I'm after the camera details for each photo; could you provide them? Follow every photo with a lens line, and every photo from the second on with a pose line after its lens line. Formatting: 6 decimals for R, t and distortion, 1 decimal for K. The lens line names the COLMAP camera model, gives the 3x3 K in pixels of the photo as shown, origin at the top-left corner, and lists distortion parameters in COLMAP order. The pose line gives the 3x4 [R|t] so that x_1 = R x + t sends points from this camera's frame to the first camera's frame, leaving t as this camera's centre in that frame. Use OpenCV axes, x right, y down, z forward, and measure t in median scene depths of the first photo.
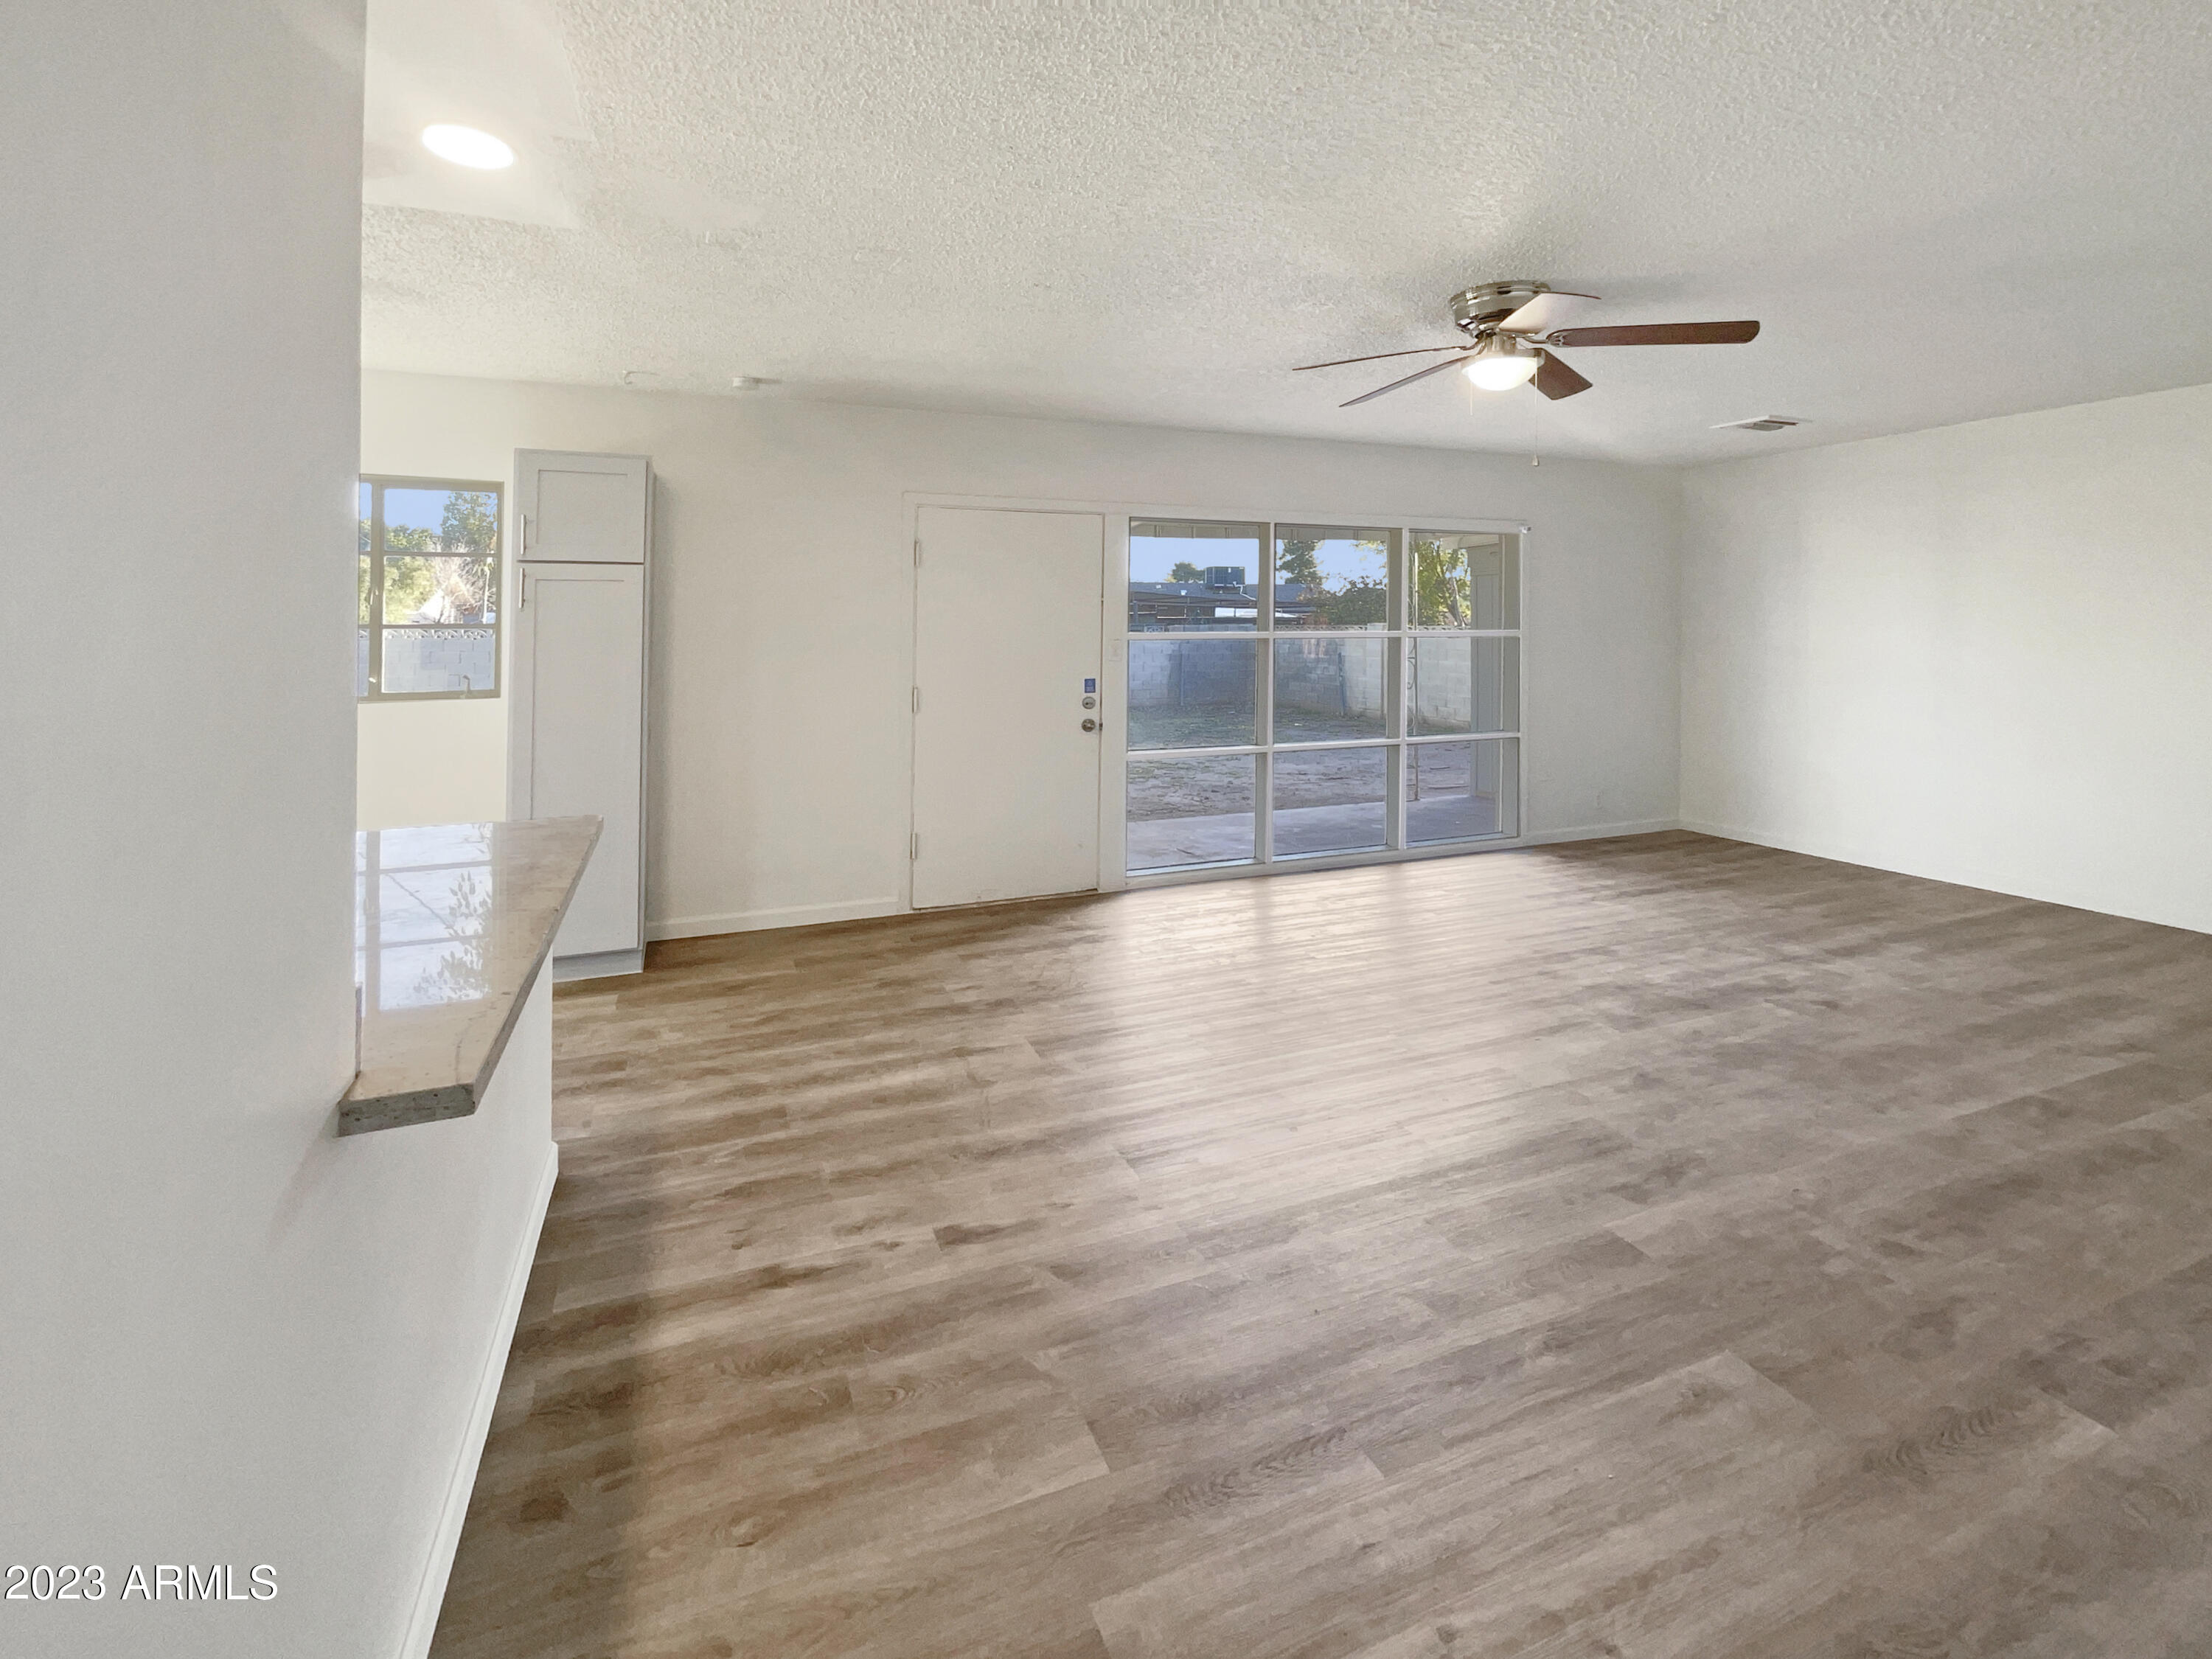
lens RADIAL K [[881.8, 0, 1010.3], [0, 881.8, 818.2], [0, 0, 1]] dist [0.002004, 0.000470]
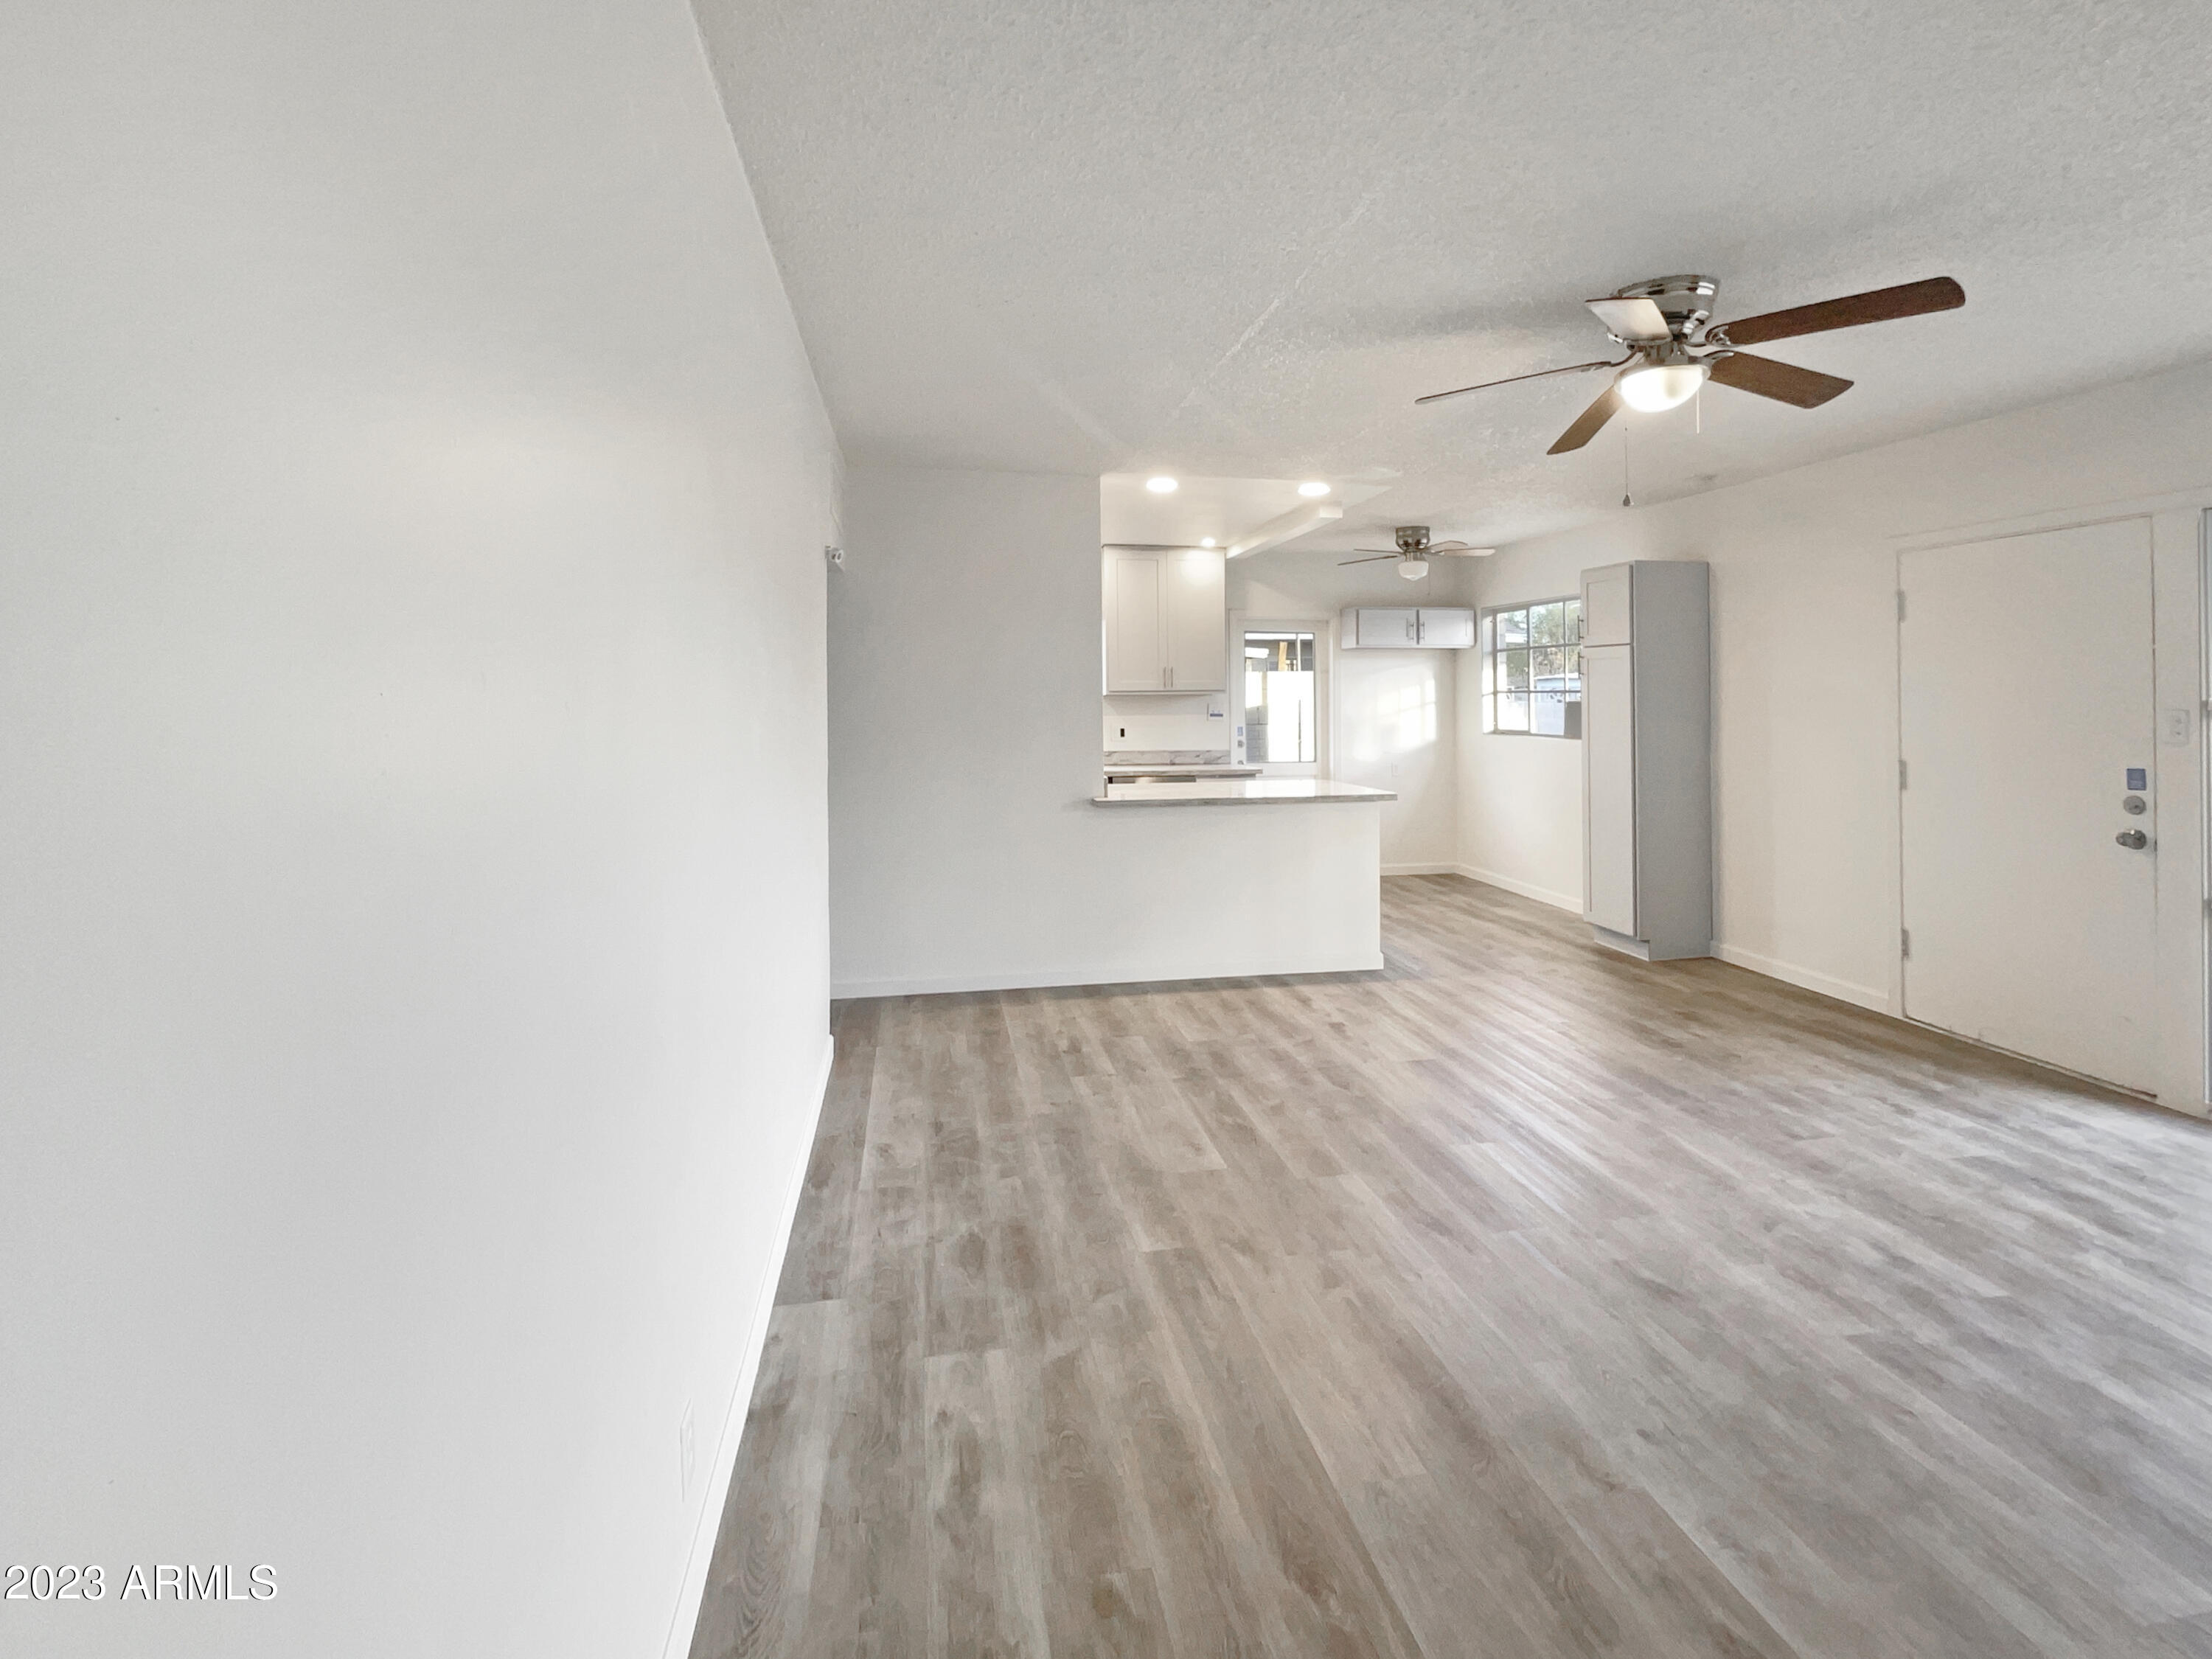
lens RADIAL K [[1002.7, 0, 1122.4], [0, 1002.7, 827.0], [0, 0, 1]] dist [0.001873, 0.000491]
pose [[-0.114018, 0.163024, -0.980012, 1.689566], [-0.221214, 0.957514, 0.185018, -0.156392], [0.968537, 0.237888, -0.073111, 0.573921]]
